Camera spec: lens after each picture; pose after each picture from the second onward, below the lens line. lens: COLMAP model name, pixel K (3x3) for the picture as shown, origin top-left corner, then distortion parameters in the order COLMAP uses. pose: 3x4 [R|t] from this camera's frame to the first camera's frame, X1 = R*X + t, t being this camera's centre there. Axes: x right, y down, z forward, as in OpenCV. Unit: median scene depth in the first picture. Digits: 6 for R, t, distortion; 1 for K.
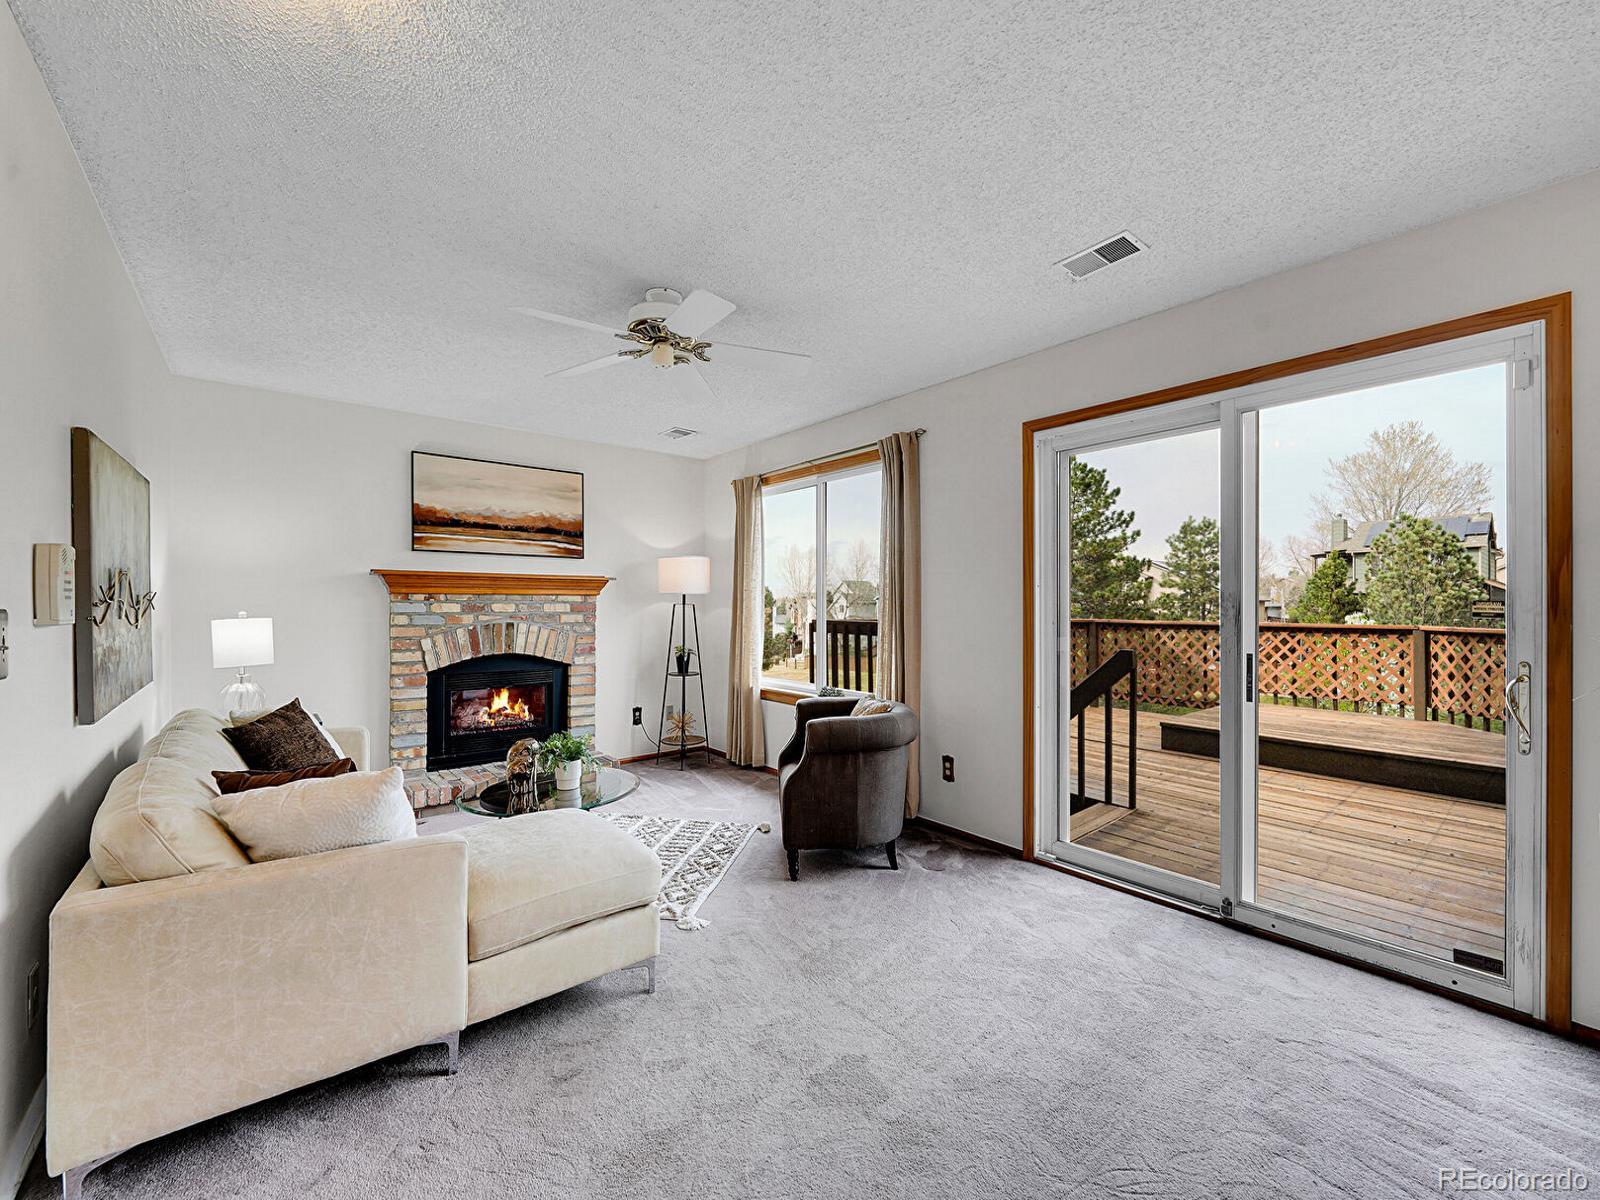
lens RADIAL K [[652.5, 0, 781.6], [0, 652.5, 603.0], [0, 0, 1]] dist [-0.019976, -0.000472]
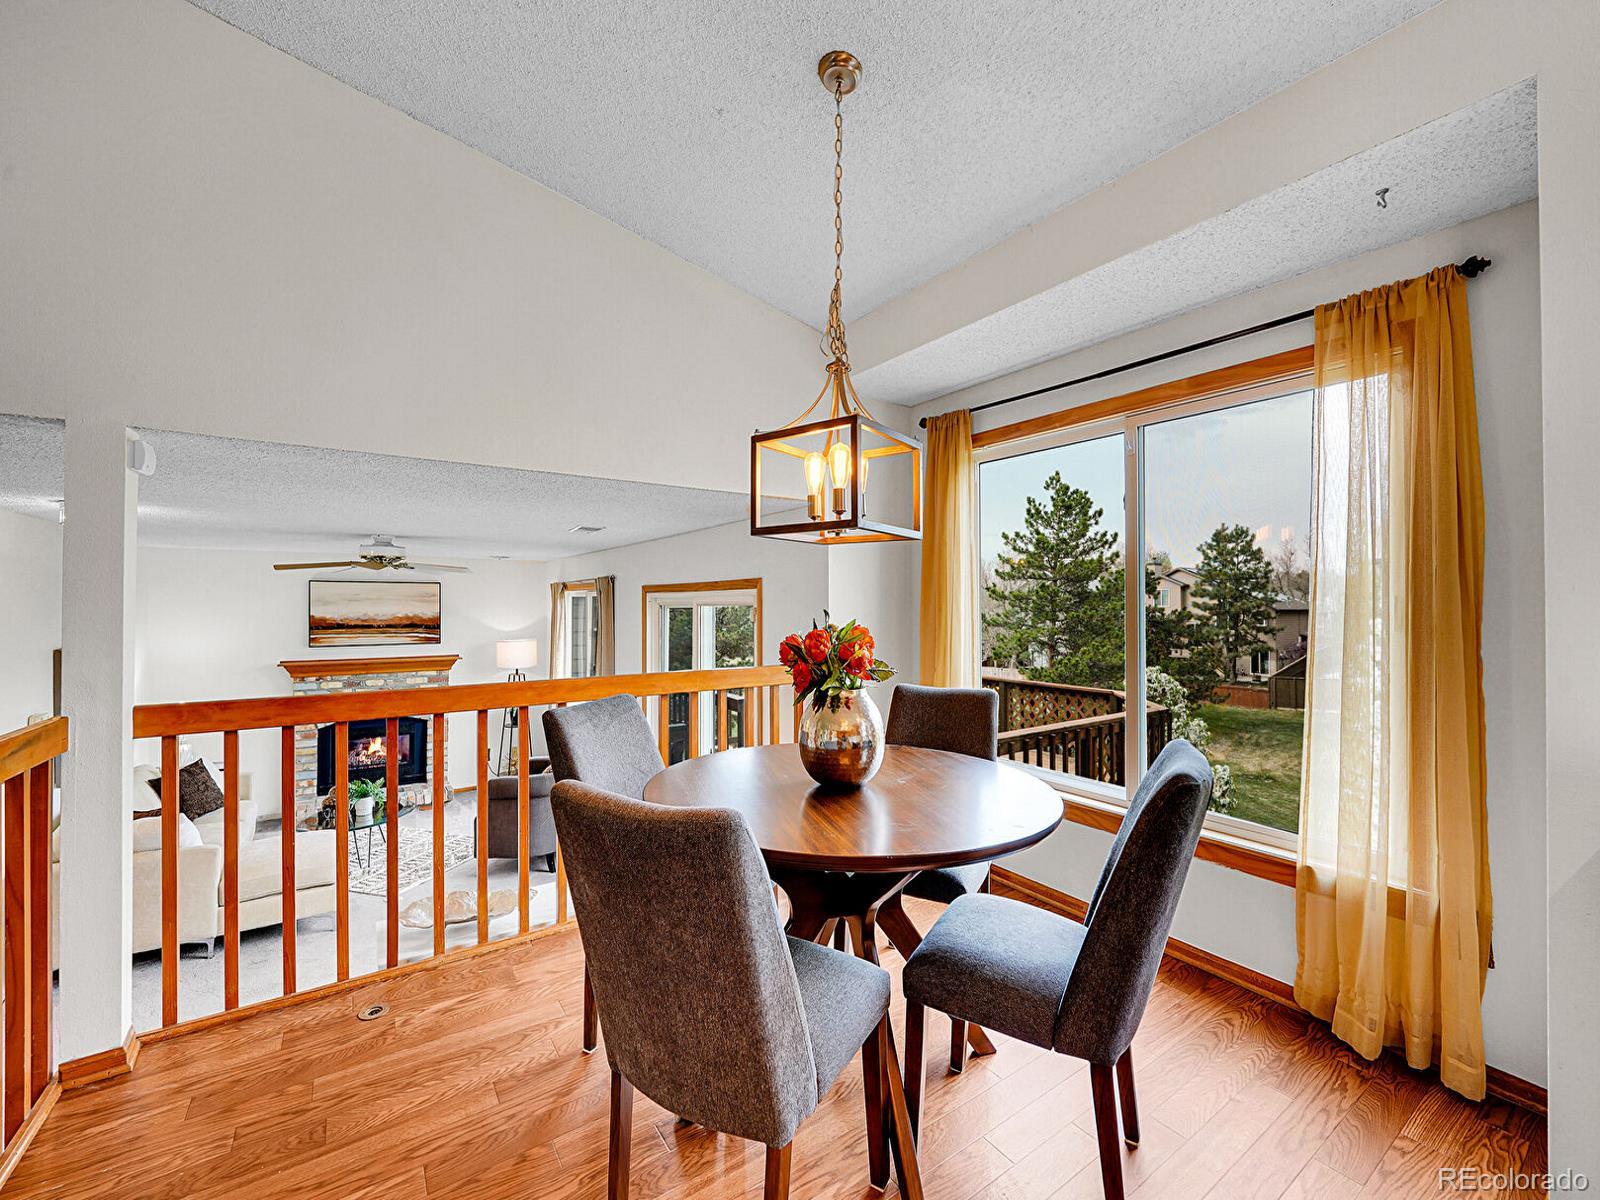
lens RADIAL K [[652.5, 0, 777.0], [0, 652.5, 599.6], [0, 0, 1]] dist [-0.019976, -0.000472]
pose [[0.995713, -0.001076, -0.092492, 0.088786], [0.000568, 0.999985, -0.005512, -0.025154], [0.092496, 0.005436, 0.995698, -0.052883]]
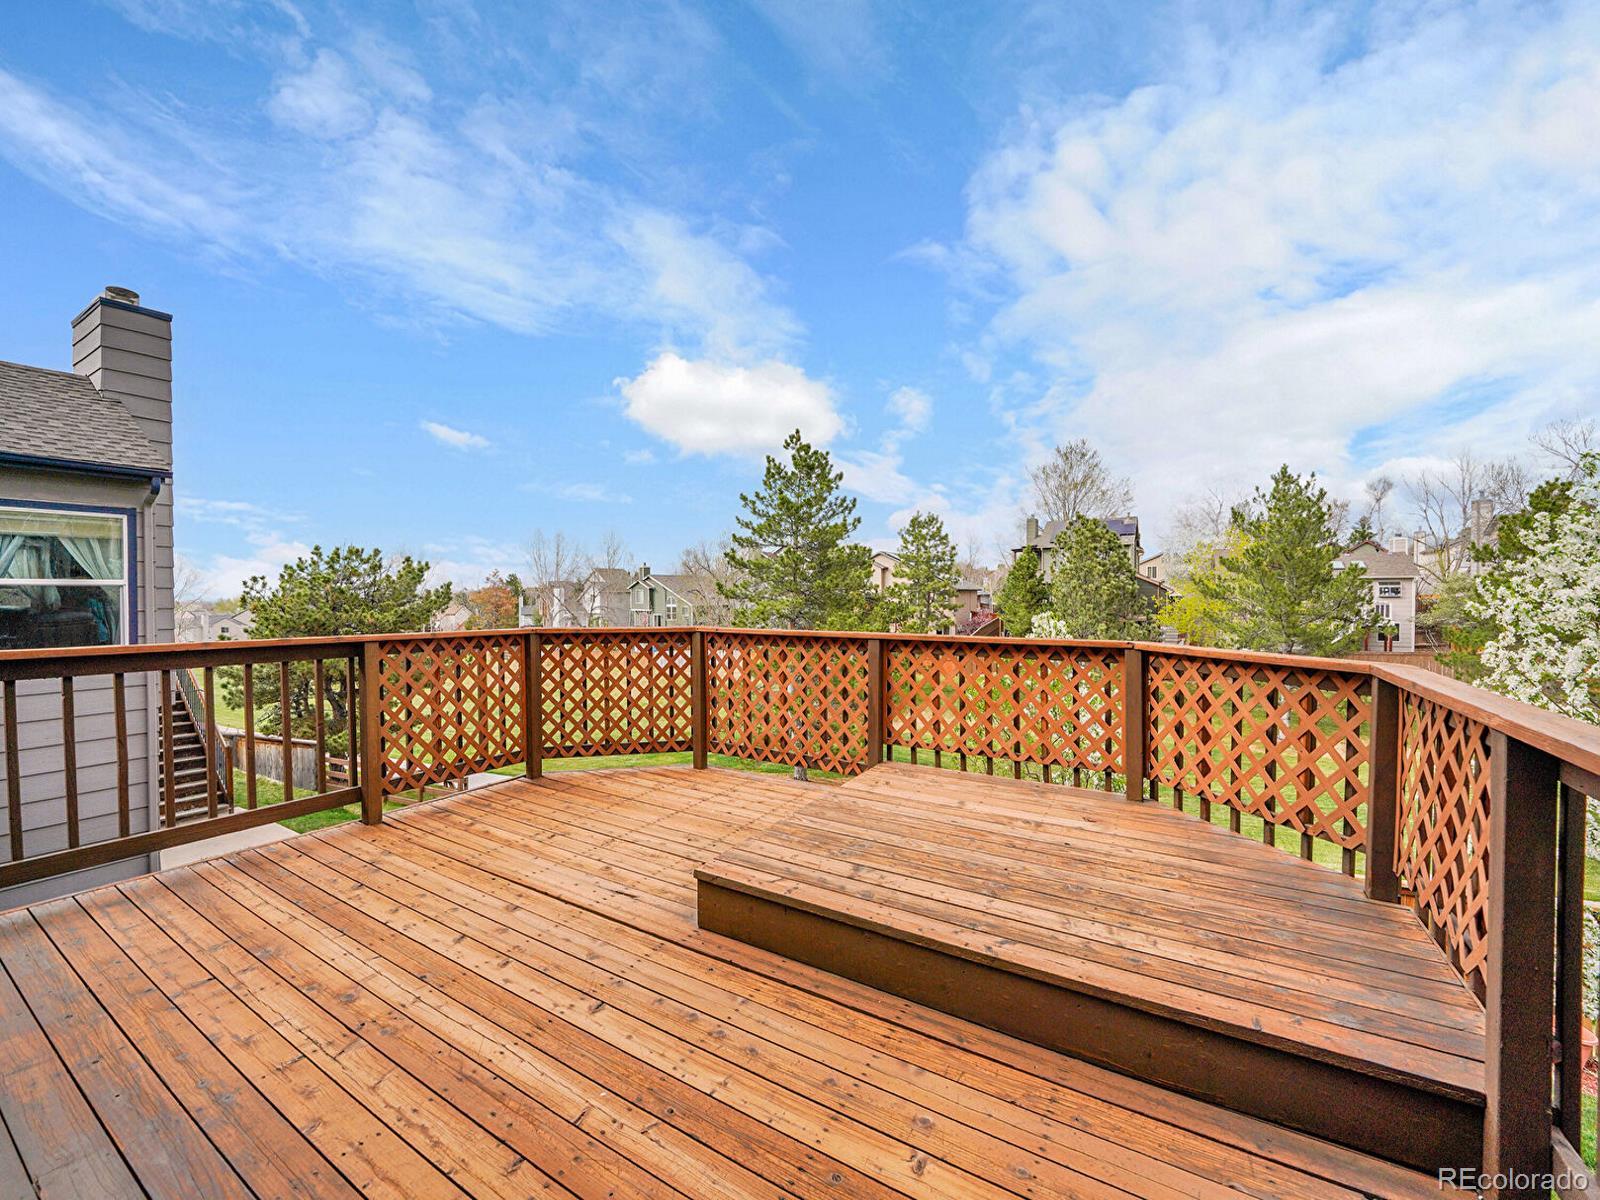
lens RADIAL K [[652.5, 0, 787.8], [0, 652.5, 597.0], [0, 0, 1]] dist [-0.019976, -0.000472]
pose [[0.937751, -0.004348, 0.347282, 0.092602], [0.001664, 0.999966, 0.008026, -0.001559], [-0.347305, -0.006949, 0.937726, 0.104552]]
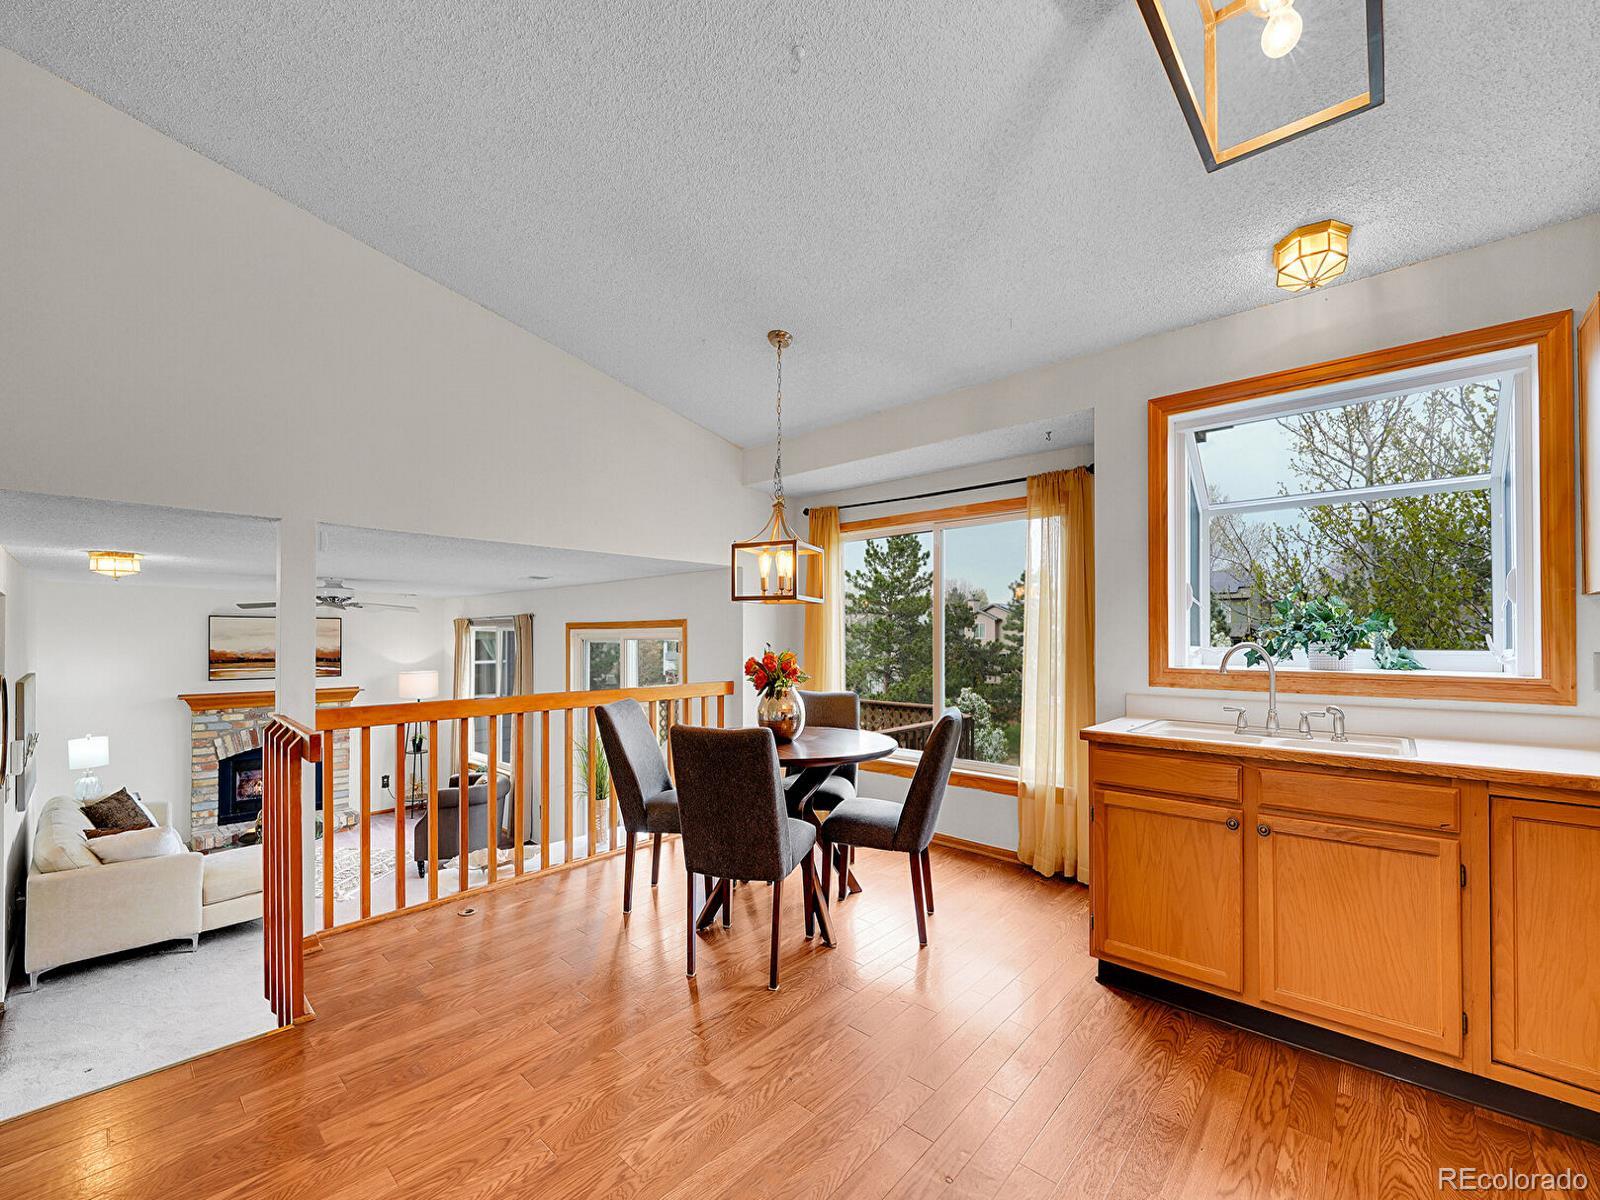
lens RADIAL K [[652.5, 0, 765.1], [0, 652.5, 631.9], [0, 0, 1]] dist [-0.019976, -0.000472]
pose [[0.992477, -0.000058, 0.122435, 0.075612], [0.000572, 0.999991, -0.004169, -0.026132], [-0.122434, 0.004208, 0.992468, -0.091852]]
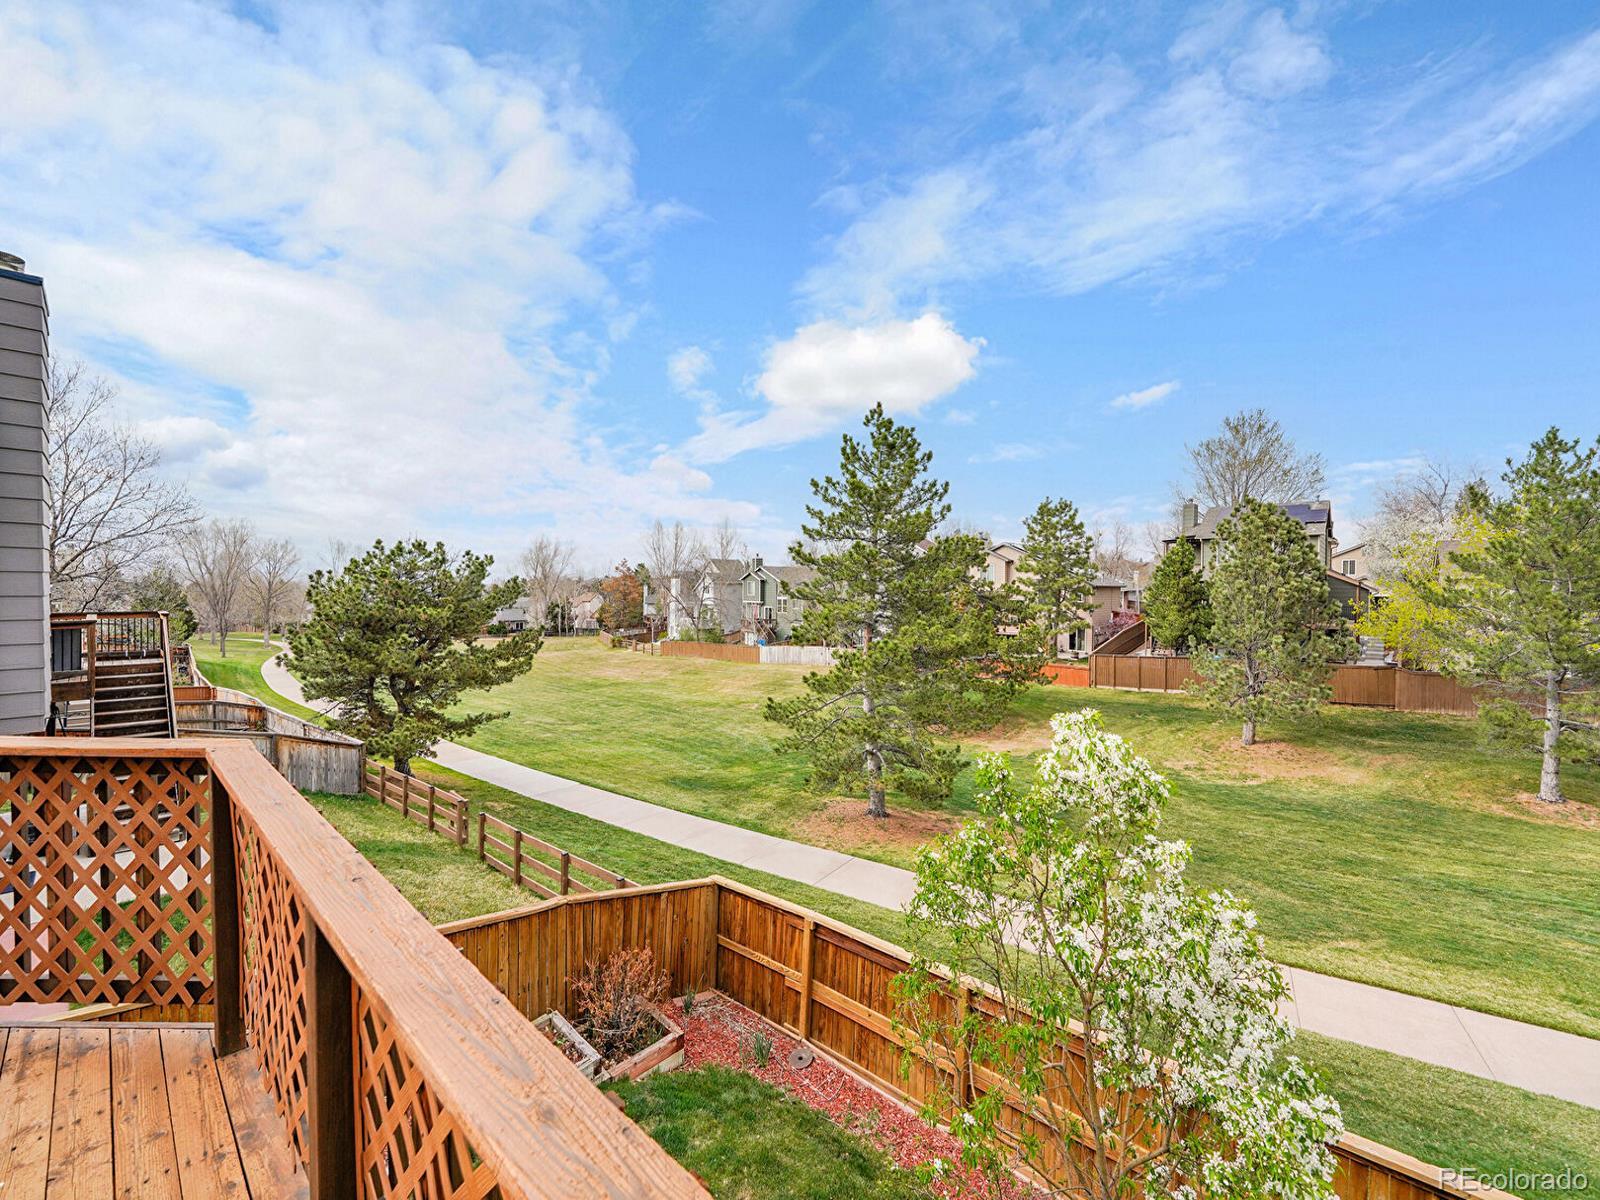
lens RADIAL K [[652.5, 0, 782.9], [0, 652.5, 594.9], [0, 0, 1]] dist [-0.019976, -0.000472]
pose [[0.989352, 0.007095, 0.145369, 0.186330], [-0.010415, 0.999702, 0.022094, -0.013133], [-0.145169, -0.023373, 0.989131, 0.187260]]
